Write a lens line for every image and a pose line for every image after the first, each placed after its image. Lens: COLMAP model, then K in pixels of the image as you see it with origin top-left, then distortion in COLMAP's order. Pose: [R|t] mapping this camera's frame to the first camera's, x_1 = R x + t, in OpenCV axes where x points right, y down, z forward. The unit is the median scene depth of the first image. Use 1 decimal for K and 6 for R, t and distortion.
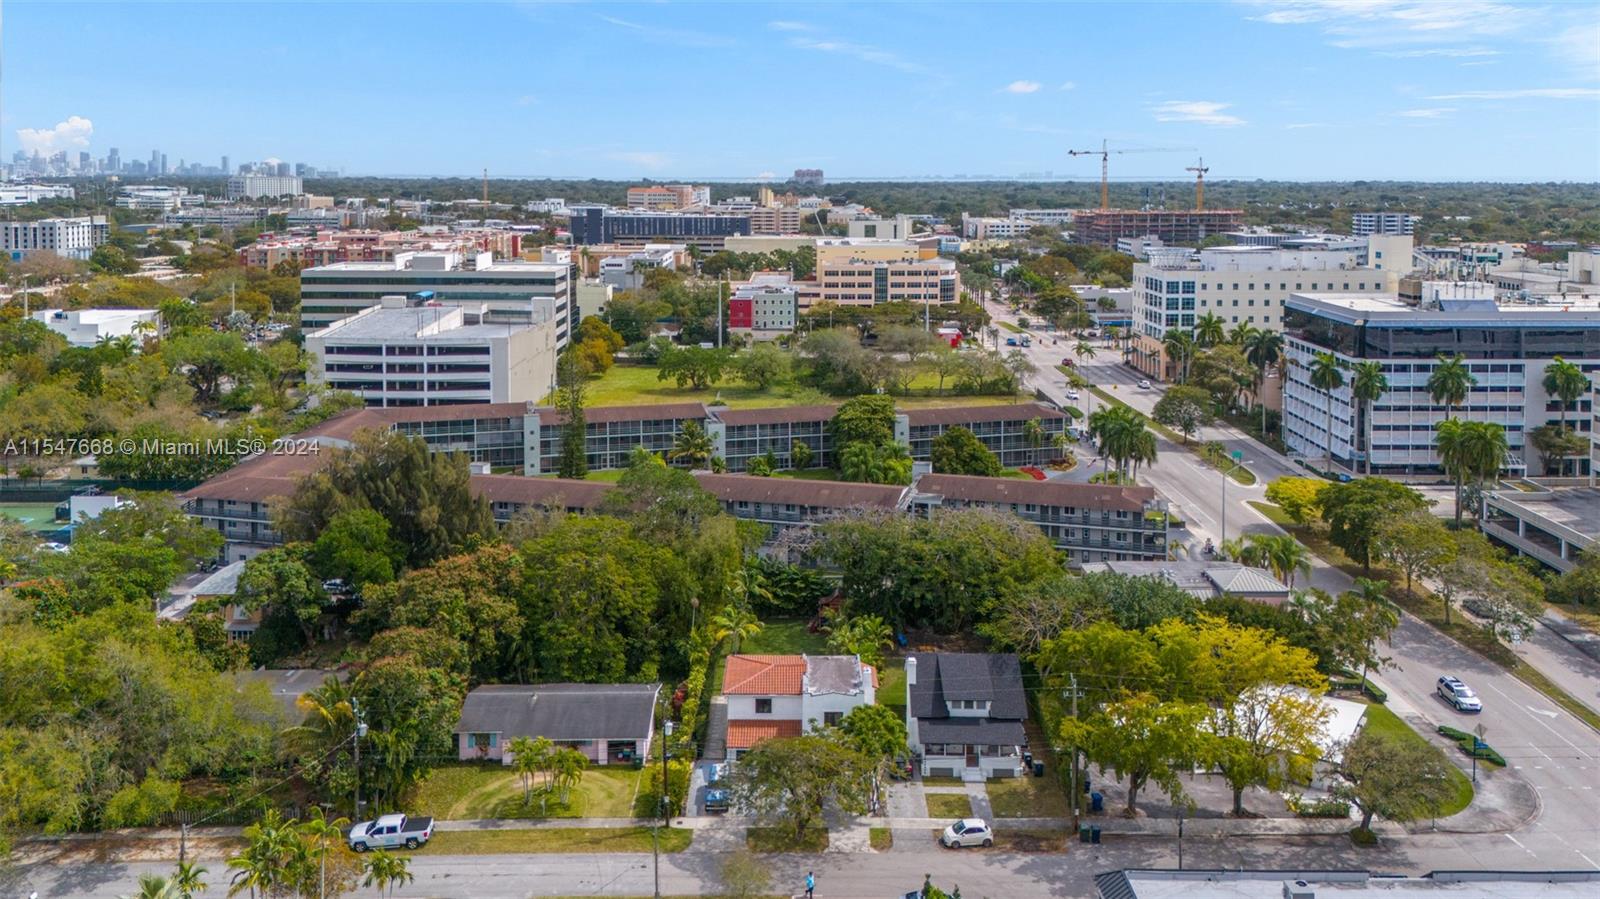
lens RADIAL K [[1157.1, 0, 805.9], [0, 1157.1, 448.2], [0, 0, 1]] dist [0.102228, -0.131791]
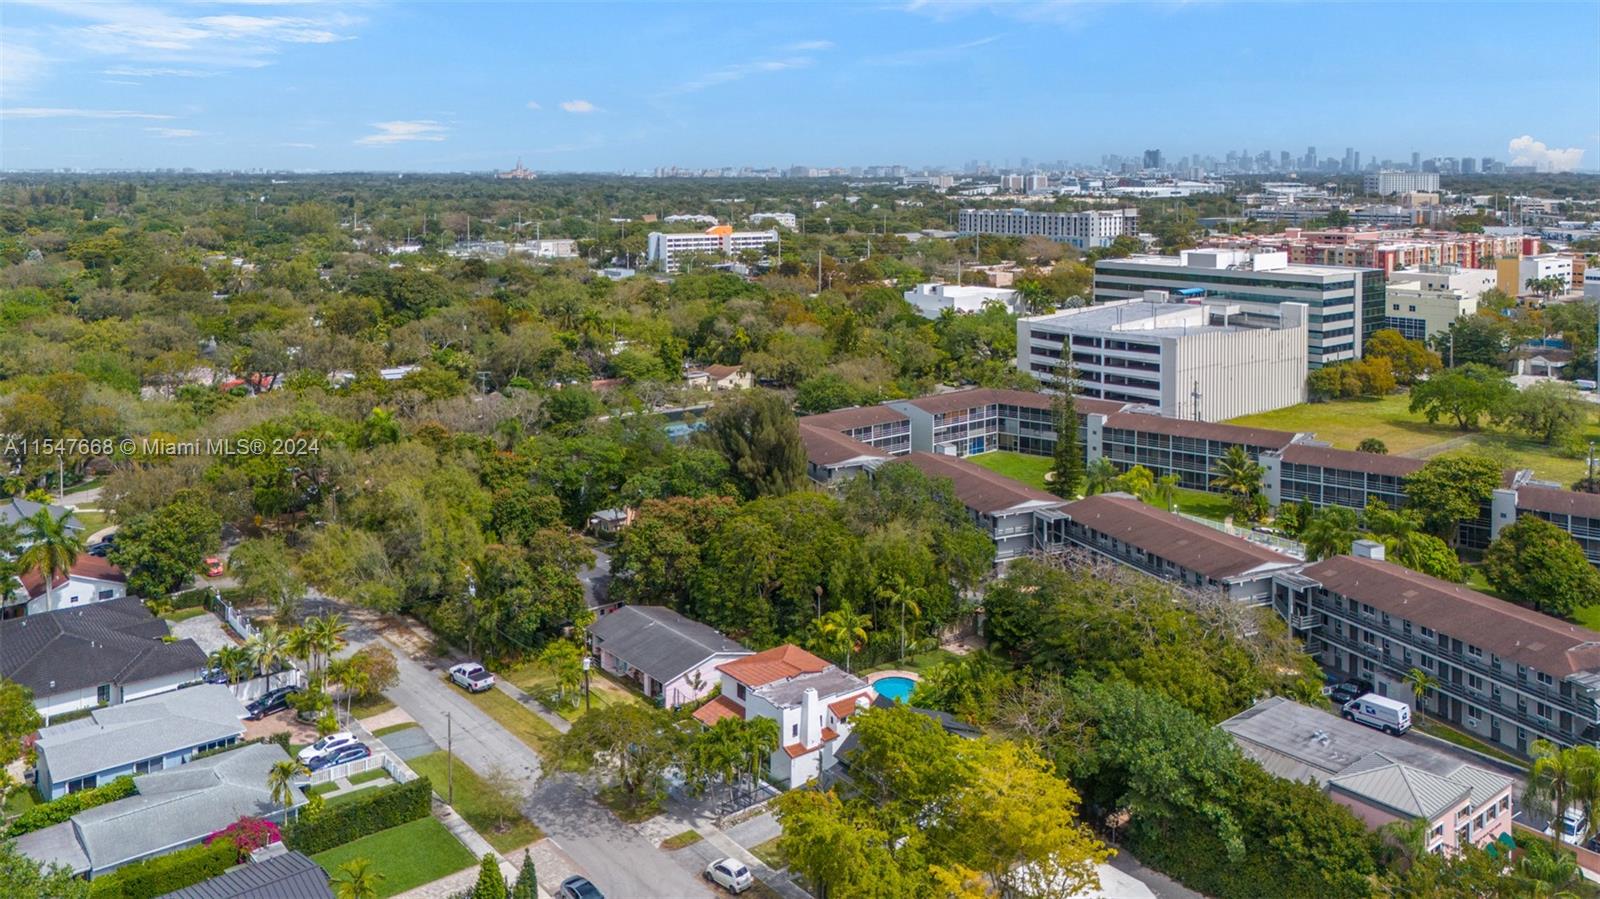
lens RADIAL K [[1157.1, 0, 805.9], [0, 1157.1, 448.2], [0, 0, 1]] dist [0.102228, -0.131791]
pose [[0.653168, 0.177367, -0.736147, 0.266785], [-0.175232, 0.981195, 0.080930, -0.029944], [0.736658, 0.076136, 0.671966, 0.128866]]
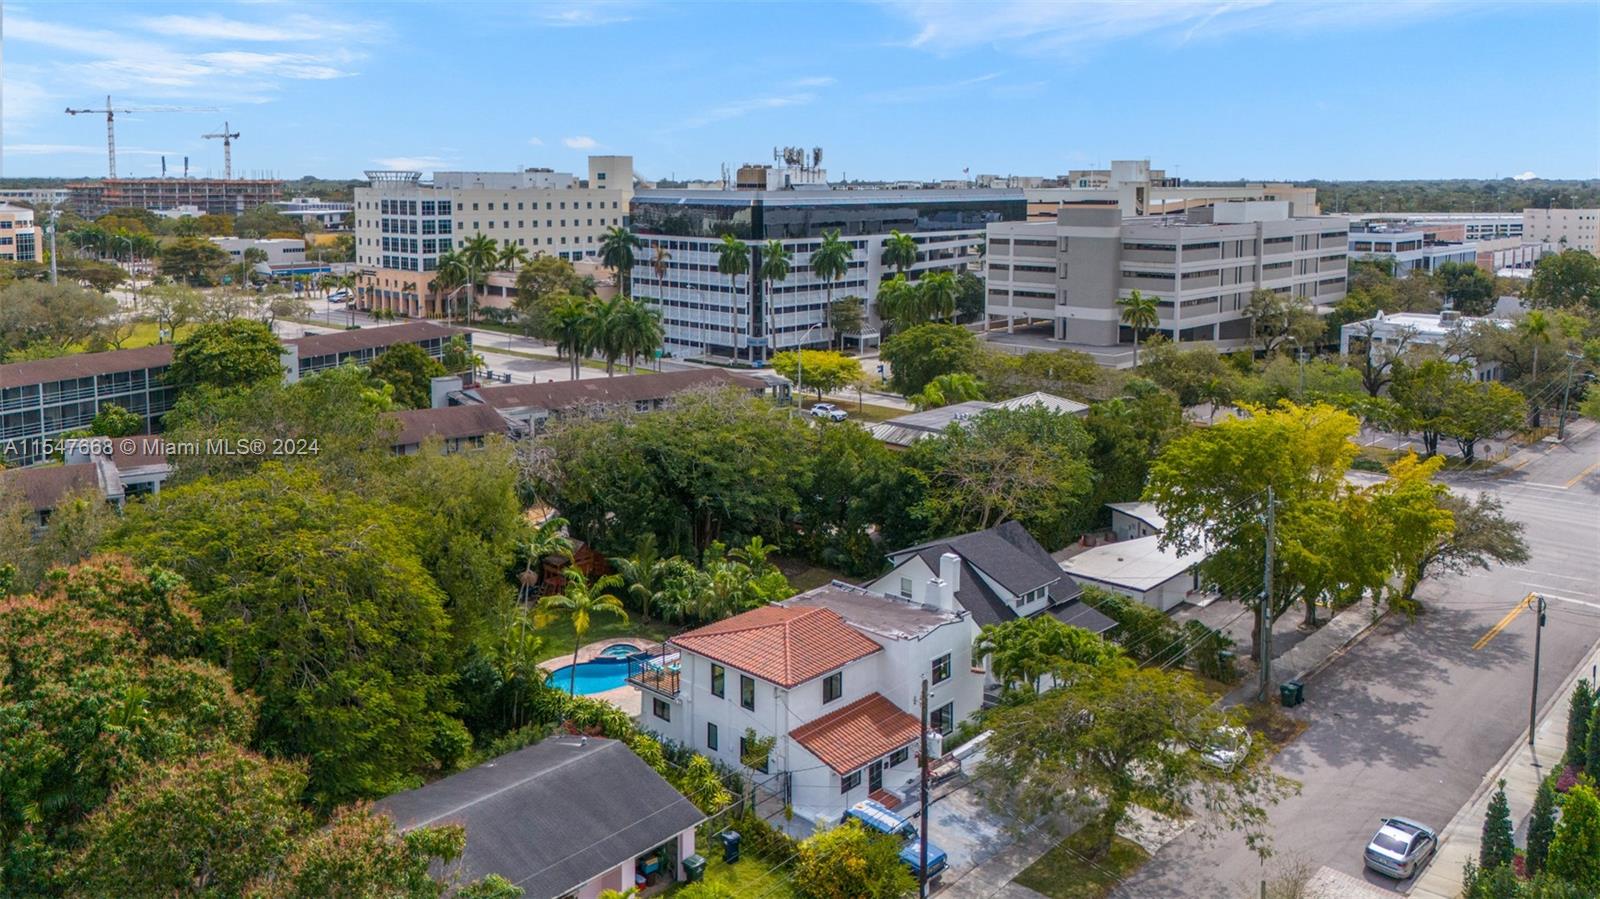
lens RADIAL K [[1157.1, 0, 805.9], [0, 1157.1, 448.2], [0, 0, 1]] dist [0.102228, -0.131791]
pose [[0.694441, -0.161128, 0.701277, -0.160736], [0.154181, 0.985290, 0.073705, 0.022919], [-0.702837, 0.056940, 0.709068, 0.224593]]
